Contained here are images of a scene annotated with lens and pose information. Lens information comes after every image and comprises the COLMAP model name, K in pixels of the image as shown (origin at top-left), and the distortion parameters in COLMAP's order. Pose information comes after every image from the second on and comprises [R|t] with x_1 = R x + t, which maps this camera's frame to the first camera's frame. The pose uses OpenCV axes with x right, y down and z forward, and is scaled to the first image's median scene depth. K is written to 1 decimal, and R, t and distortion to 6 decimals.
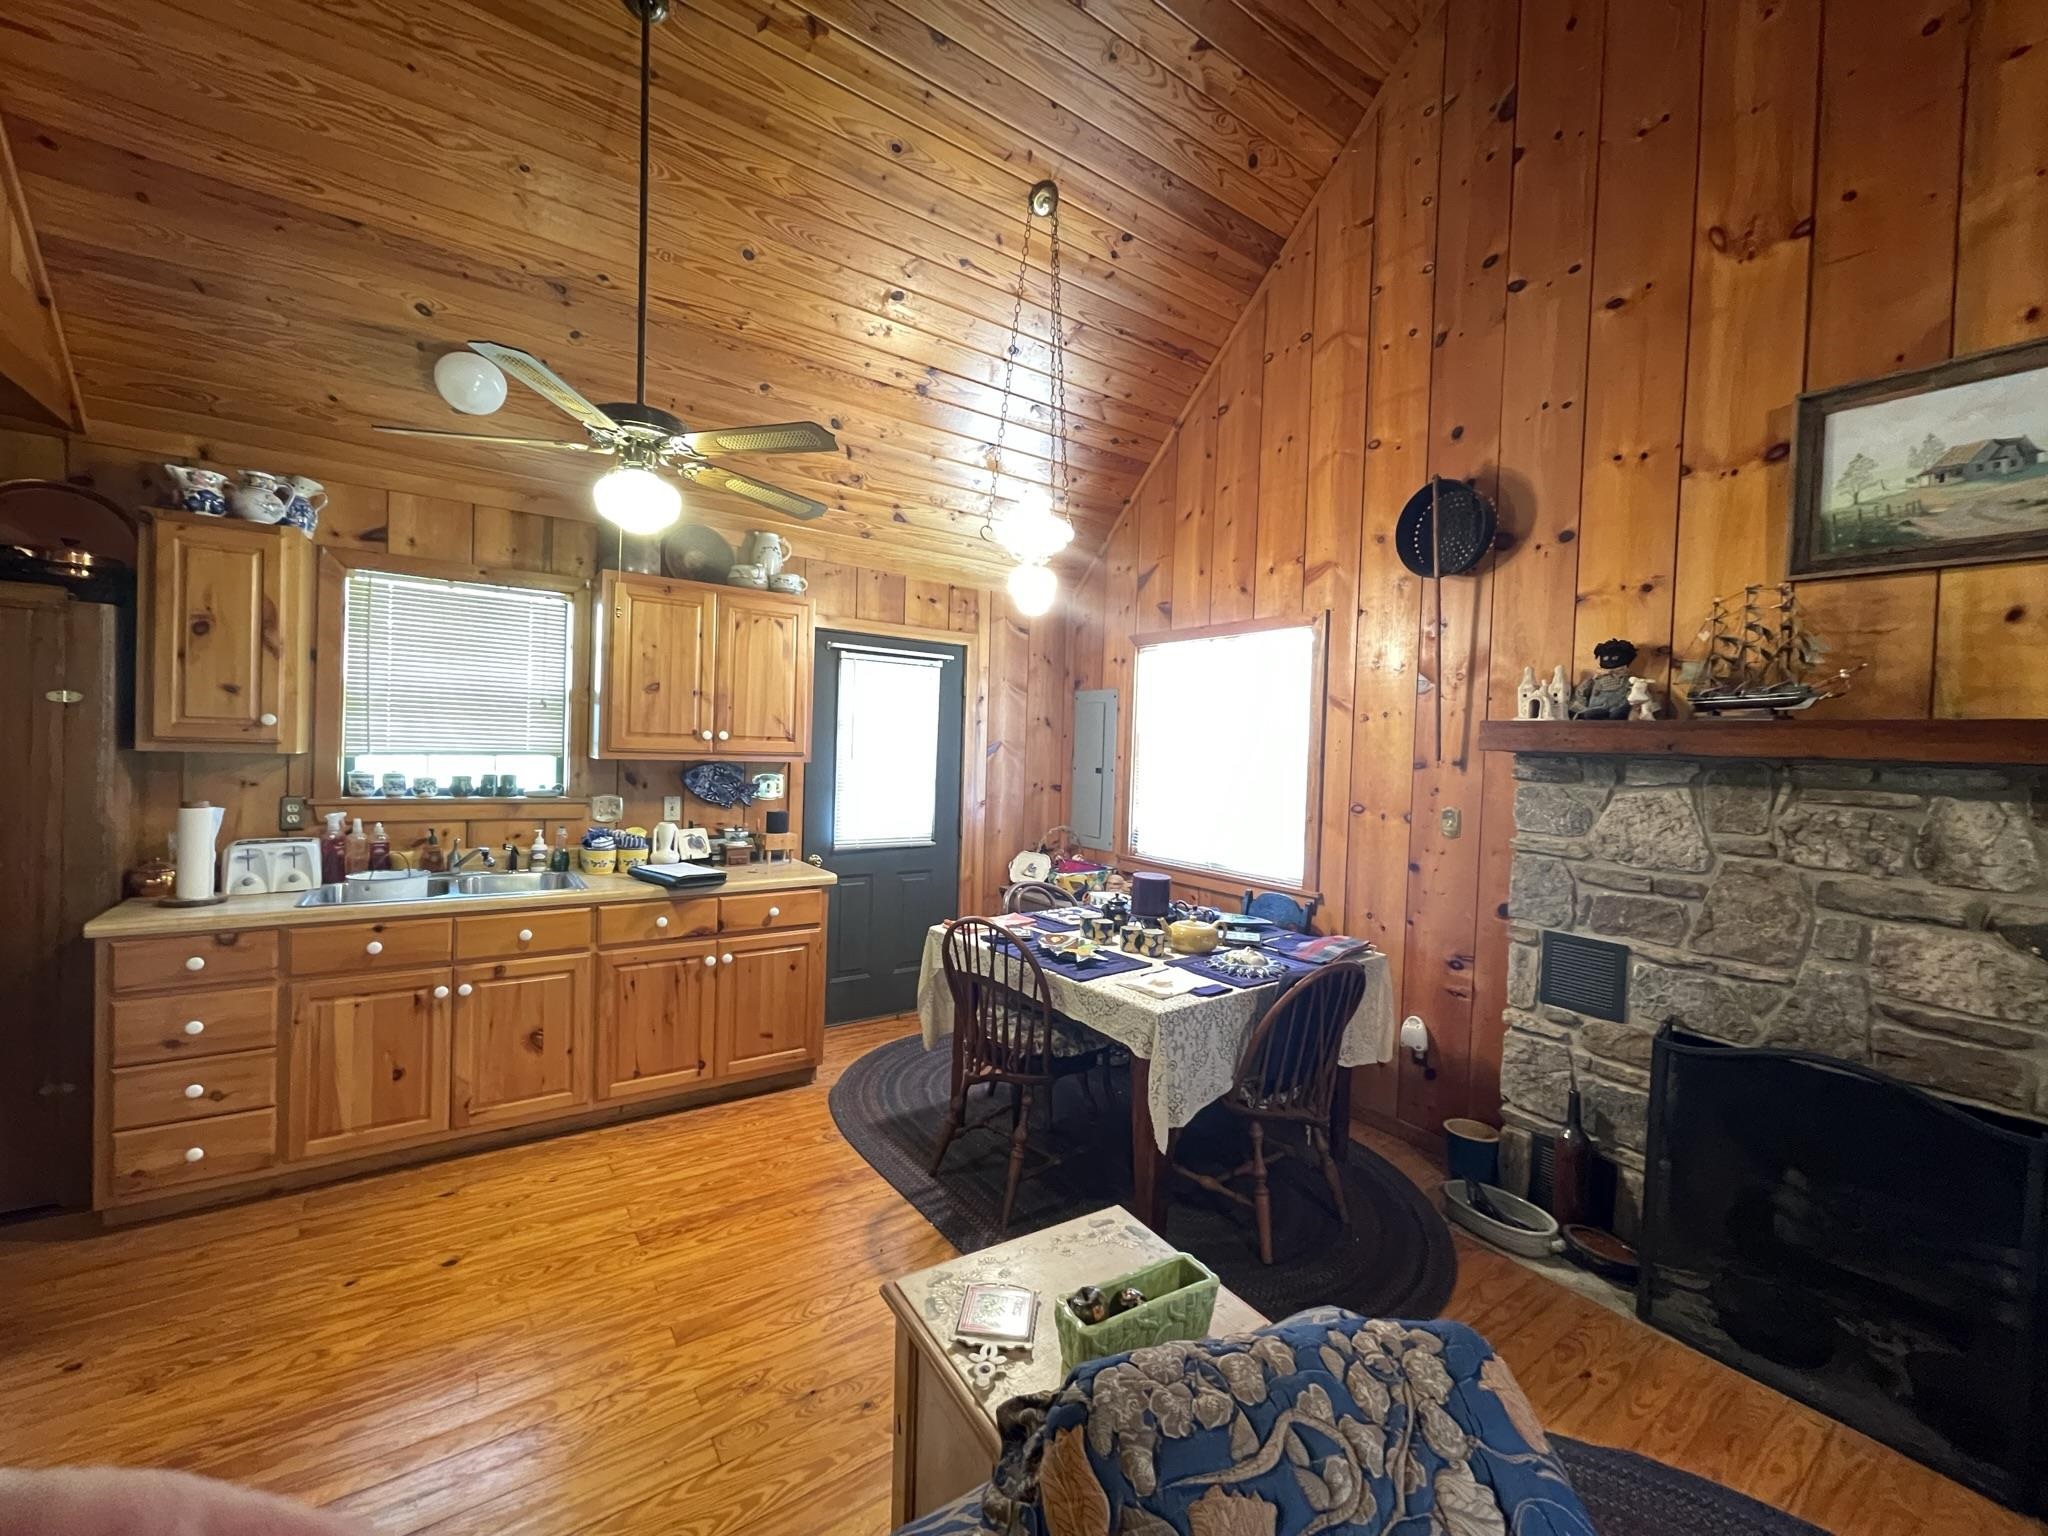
lens RADIAL K [[822.9, 0, 1022.9], [0, 822.9, 763.4], [0, 0, 1]] dist [-0.000915, -0.000083]
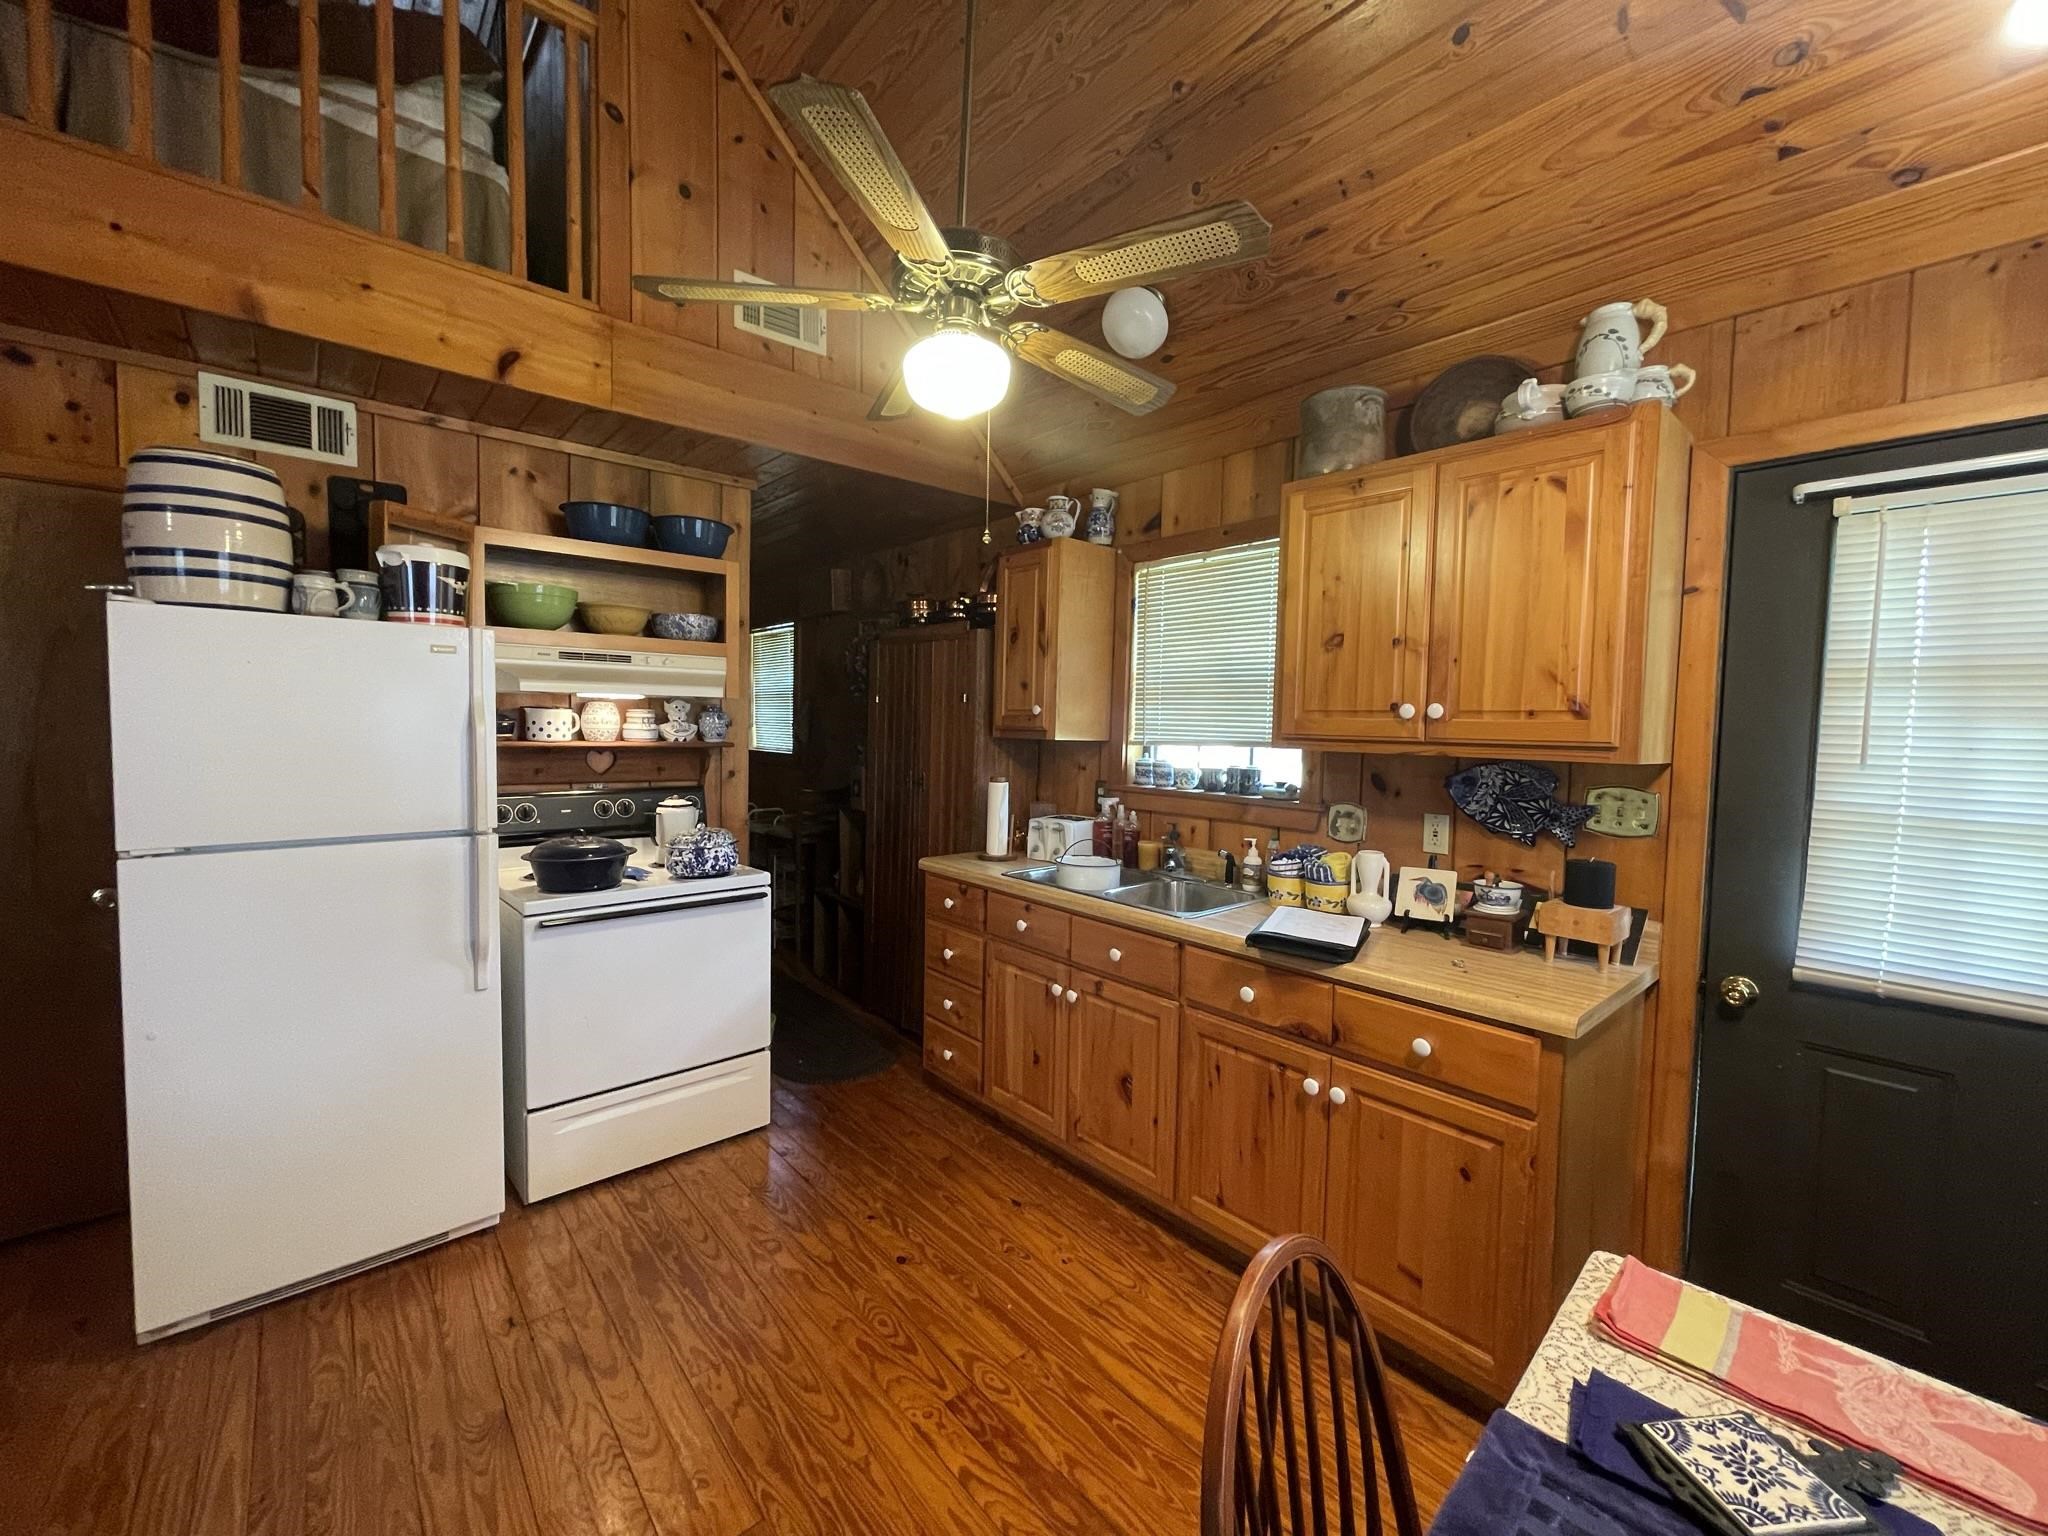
lens RADIAL K [[822.9, 0, 1022.9], [0, 822.9, 763.4], [0, 0, 1]] dist [-0.000915, -0.000083]
pose [[0.109382, 0.016395, -0.993865, 0.186507], [-0.040267, 0.999116, 0.012050, 0.007558], [0.993184, 0.038702, 0.109945, 0.717945]]
